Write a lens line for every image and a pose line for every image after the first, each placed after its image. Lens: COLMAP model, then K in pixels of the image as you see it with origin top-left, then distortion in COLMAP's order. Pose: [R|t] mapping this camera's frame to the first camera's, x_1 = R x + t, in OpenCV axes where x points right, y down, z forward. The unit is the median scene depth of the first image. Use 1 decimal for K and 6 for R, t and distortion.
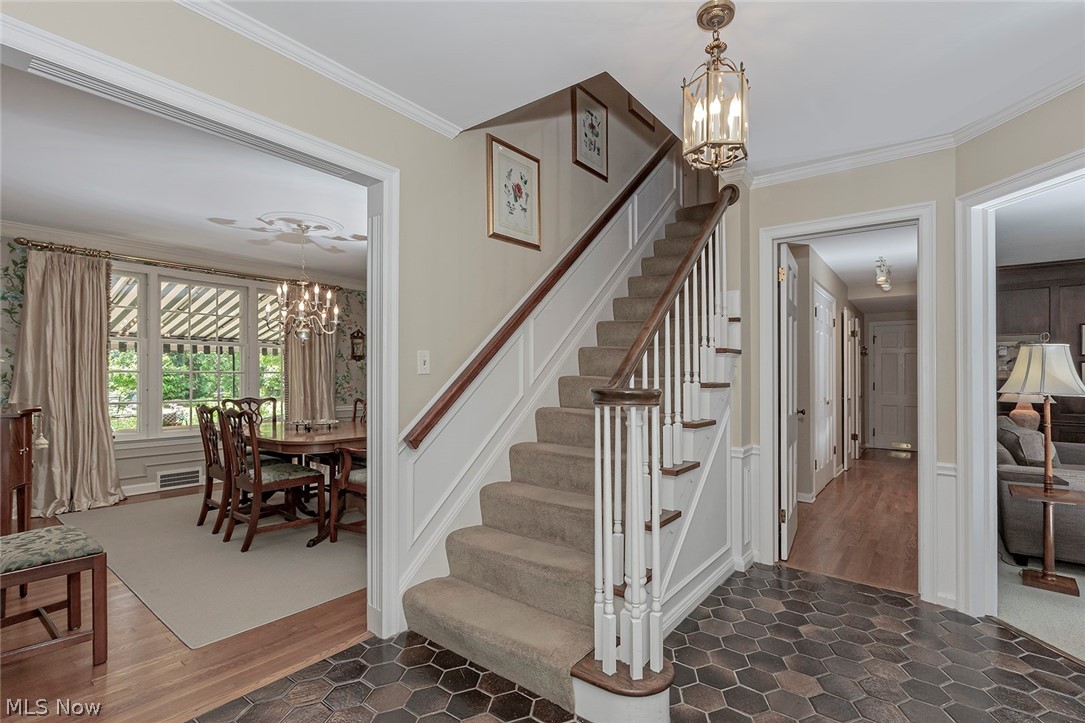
lens RADIAL K [[495.4, 0, 584.6], [0, 495.4, 387.8], [0, 0, 1]] dist [-0.005581, -0.002566]
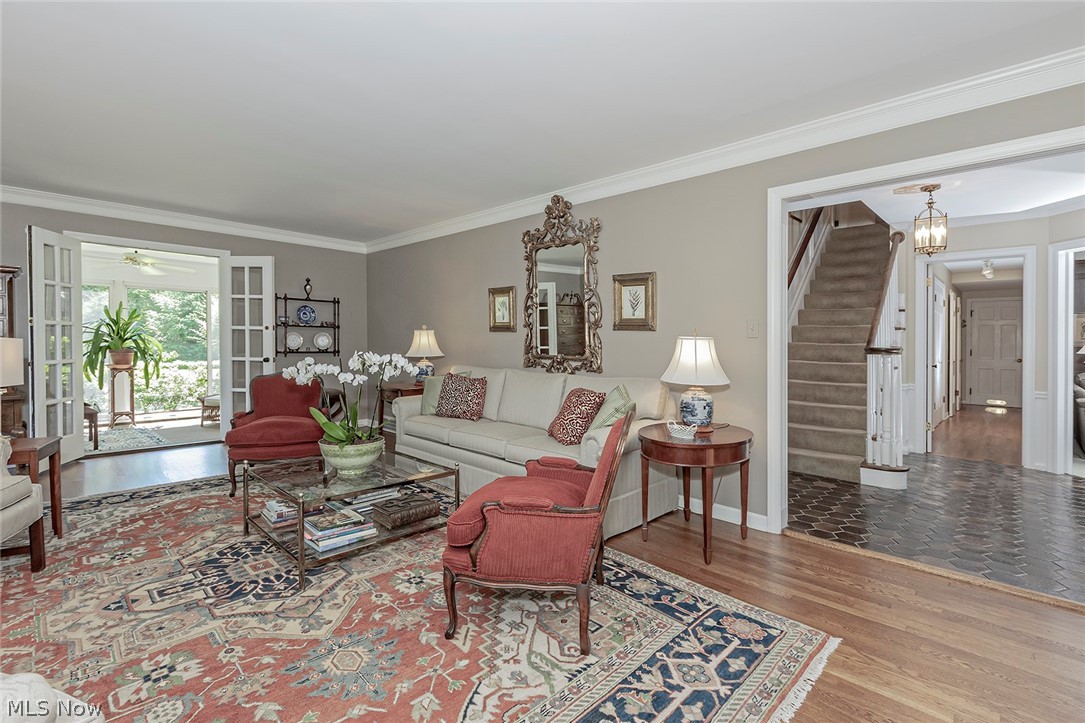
lens RADIAL K [[495.4, 0, 532.9], [0, 495.4, 356.4], [0, 0, 1]] dist [-0.005581, -0.002566]
pose [[0.985732, 0.009280, -0.168066, -0.442821], [-0.008733, 0.999954, 0.003994, 0.017922], [0.168095, -0.002469, 0.985768, -0.601011]]
